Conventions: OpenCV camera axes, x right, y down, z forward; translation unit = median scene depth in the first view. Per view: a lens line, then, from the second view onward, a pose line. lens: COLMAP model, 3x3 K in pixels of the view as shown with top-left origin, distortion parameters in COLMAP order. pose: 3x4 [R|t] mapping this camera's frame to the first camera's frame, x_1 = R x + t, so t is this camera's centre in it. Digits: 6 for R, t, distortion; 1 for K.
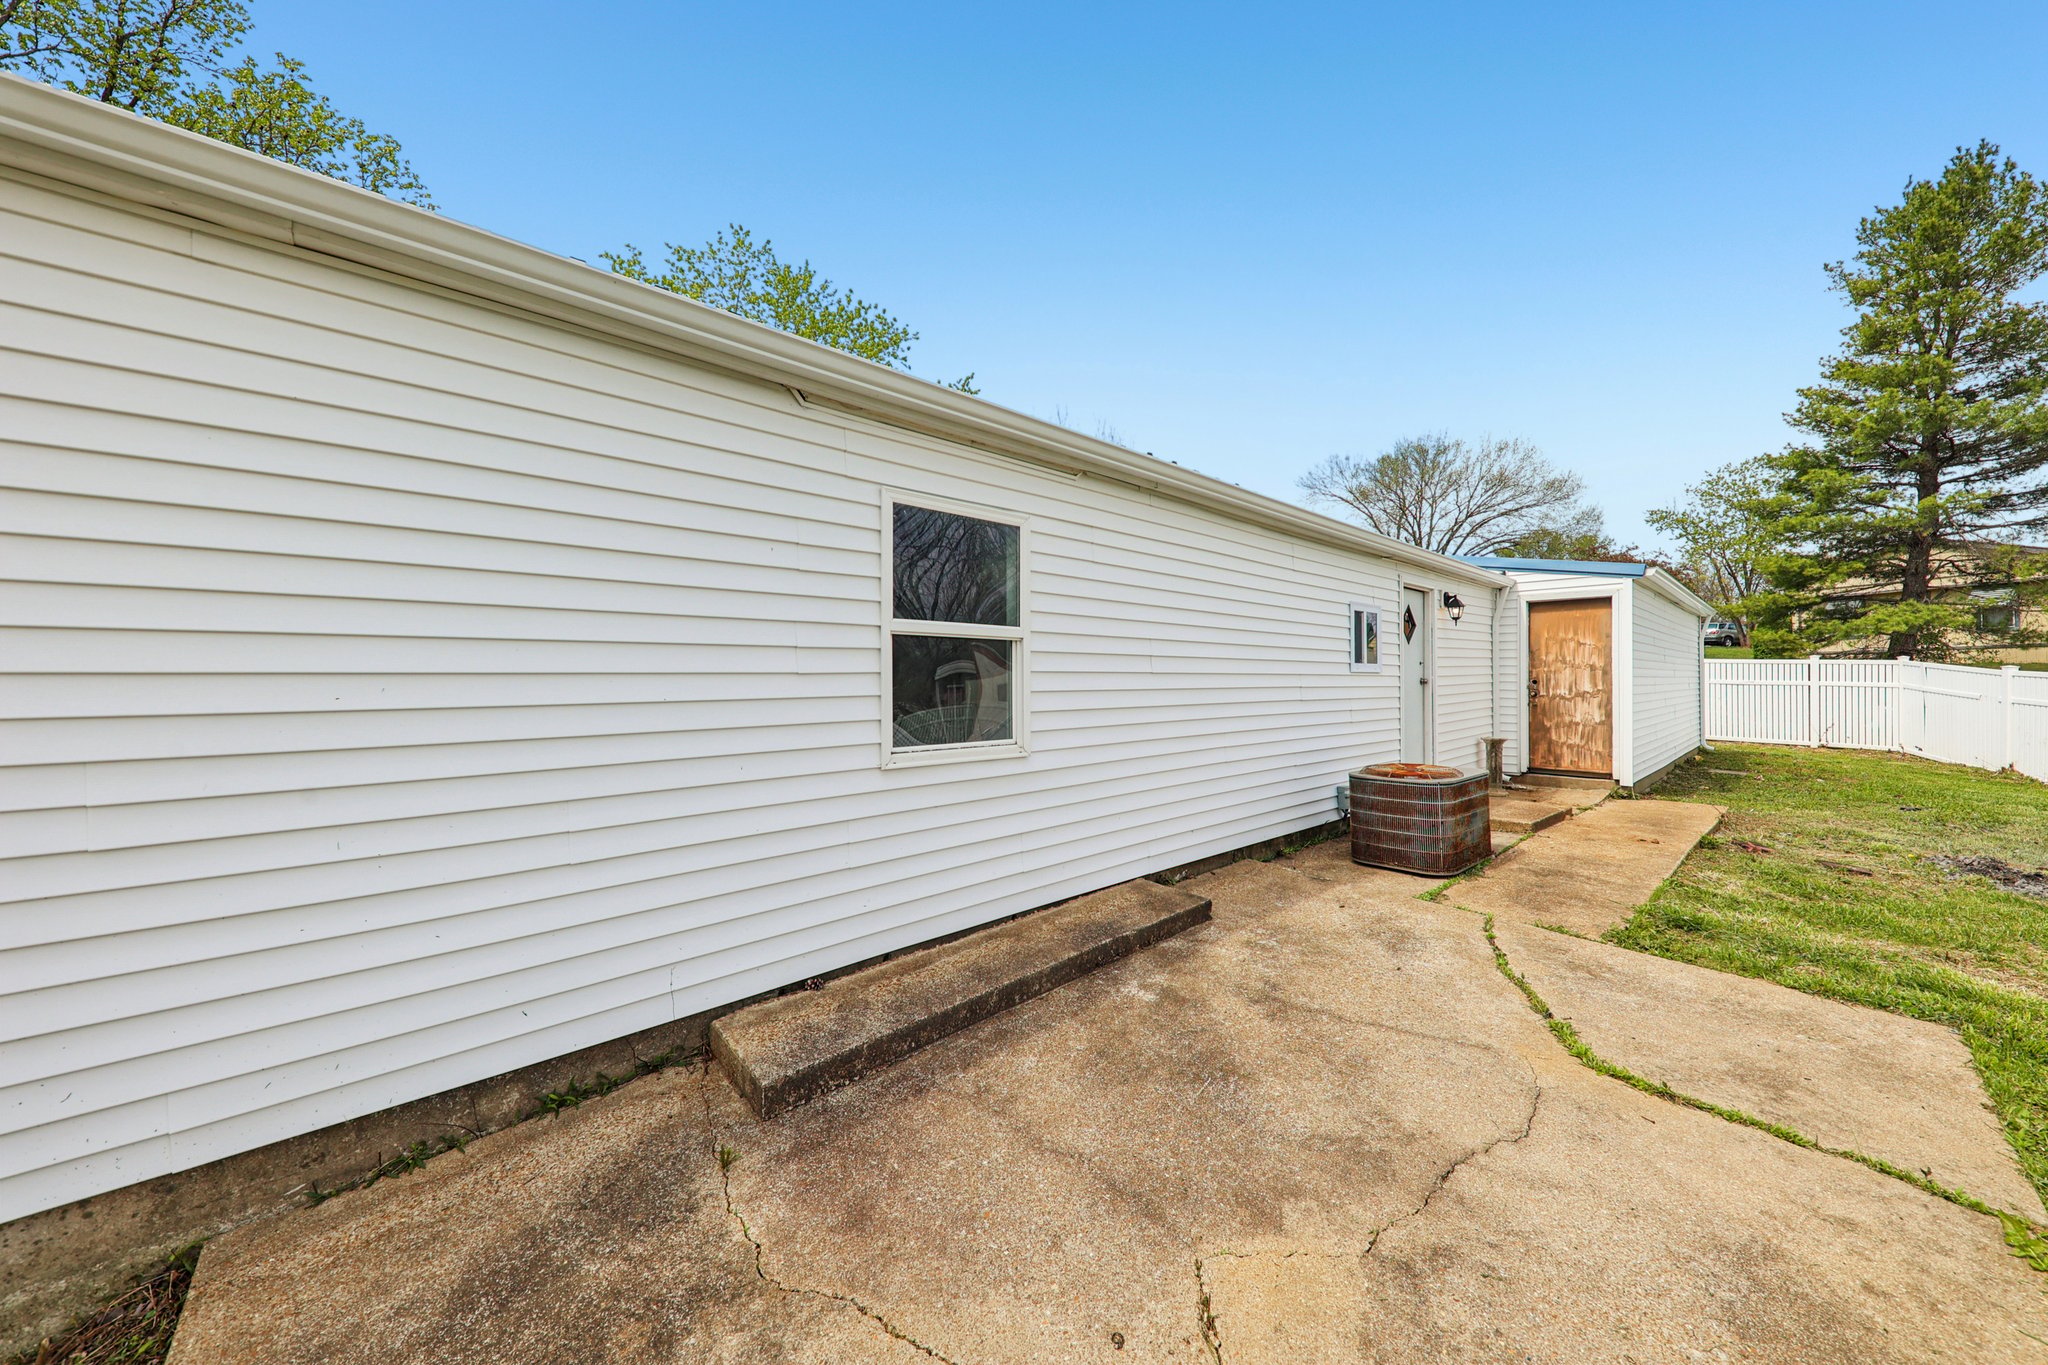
lens RADIAL K [[705.7, 0, 1030.4], [0, 705.7, 670.9], [0, 0, 1]] dist [0.008290, -0.000046]
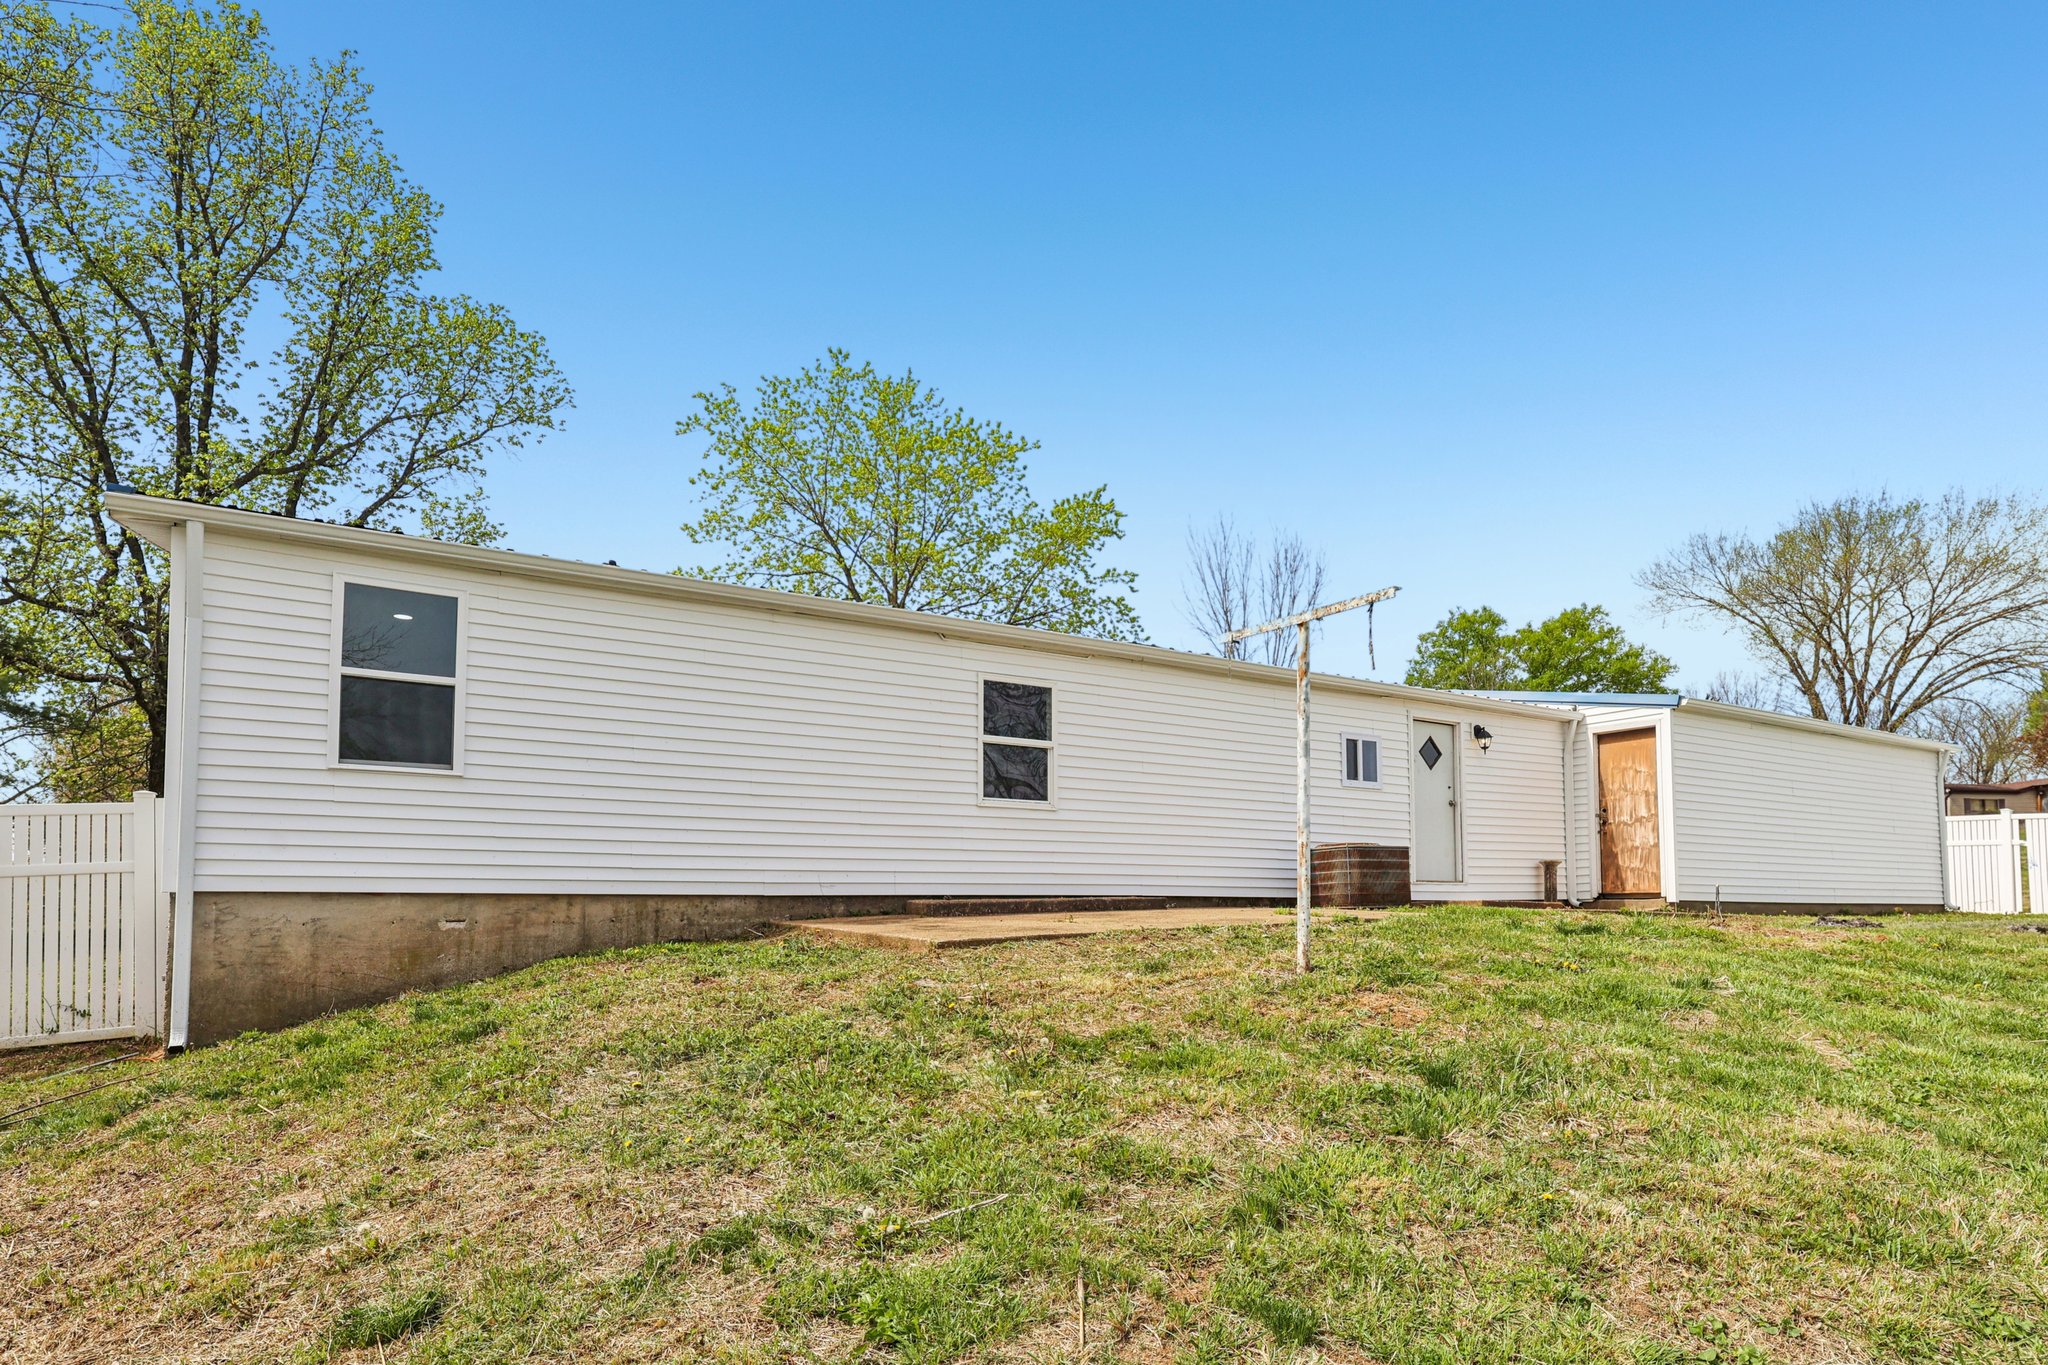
lens RADIAL K [[1128.7, 0, 1023.3], [0, 1128.7, 686.2], [0, 0, 1]] dist [-0.003511, -0.000558]
pose [[0.982814, -0.032872, -0.181646, 0.194202], [-0.000656, 0.983389, -0.181509, 0.142606], [0.184596, 0.178509, 0.966467, -0.812095]]
